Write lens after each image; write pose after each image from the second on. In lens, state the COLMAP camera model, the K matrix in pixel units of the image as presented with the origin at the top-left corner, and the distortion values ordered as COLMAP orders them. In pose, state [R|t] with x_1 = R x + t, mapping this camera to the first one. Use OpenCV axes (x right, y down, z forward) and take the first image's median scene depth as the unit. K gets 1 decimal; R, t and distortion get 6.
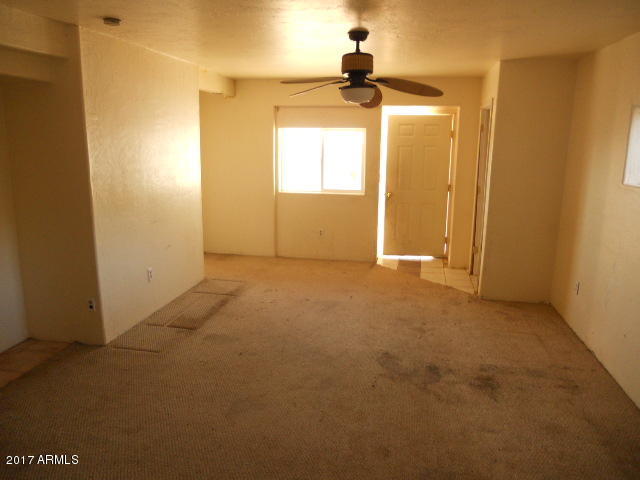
lens RADIAL K [[481.4, 0, 320.0], [0, 481.4, 240.0], [0, 0, 1]] dist [-0.055240, 0.000896]
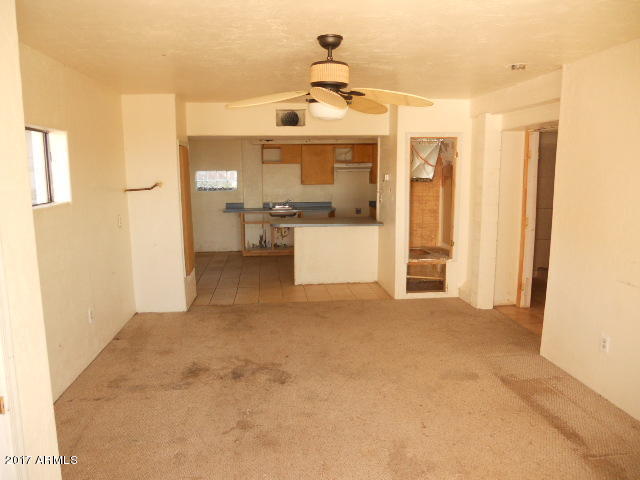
lens RADIAL K [[481.4, 0, 320.0], [0, 481.4, 240.0], [0, 0, 1]] dist [-0.055240, 0.000896]
pose [[-0.955231, 0.042923, -0.292731, 0.361121], [-0.058692, 0.942265, 0.329686, -0.385257], [0.289981, 0.332107, -0.897561, 1.918469]]
